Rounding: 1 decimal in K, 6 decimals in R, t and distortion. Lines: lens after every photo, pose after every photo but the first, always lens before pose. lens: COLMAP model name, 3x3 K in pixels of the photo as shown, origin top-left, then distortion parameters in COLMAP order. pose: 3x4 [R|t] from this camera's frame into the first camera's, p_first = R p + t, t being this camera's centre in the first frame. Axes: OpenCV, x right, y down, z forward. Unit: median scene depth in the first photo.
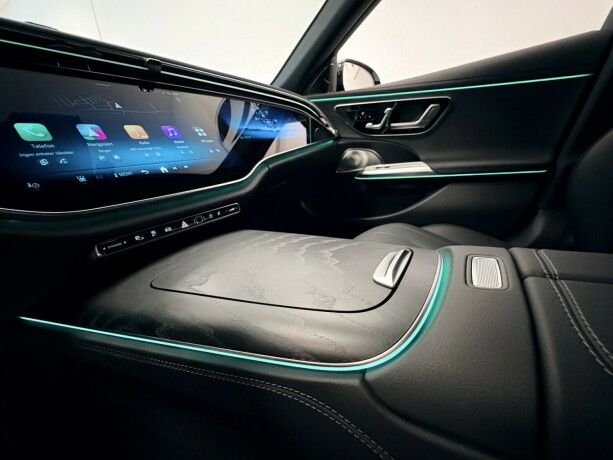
lens RADIAL K [[261.3, 0, 304.0], [0, 261.3, 230.0], [0, 0, 1]] dist [0.001375, -0.000404]
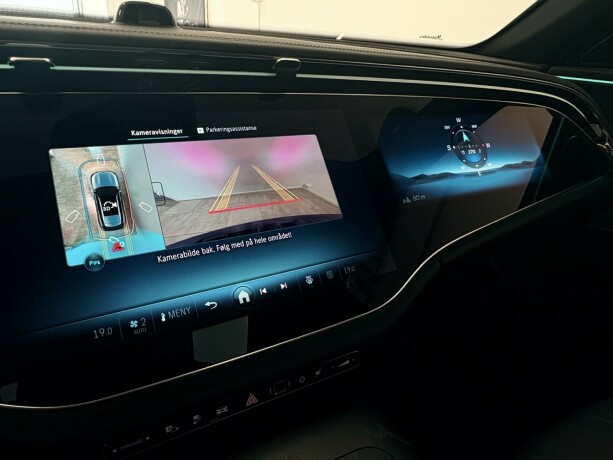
lens RADIAL K [[381.6, 0, 296.6], [0, 381.6, 226.4], [0, 0, 1]] dist [-0.008539, 0.004258]
pose [[0.863258, 0.287368, -0.414976, -0.116869], [-0.245741, 0.957380, 0.151773, -0.434526], [0.440904, -0.029043, 0.897084, 0.263748]]
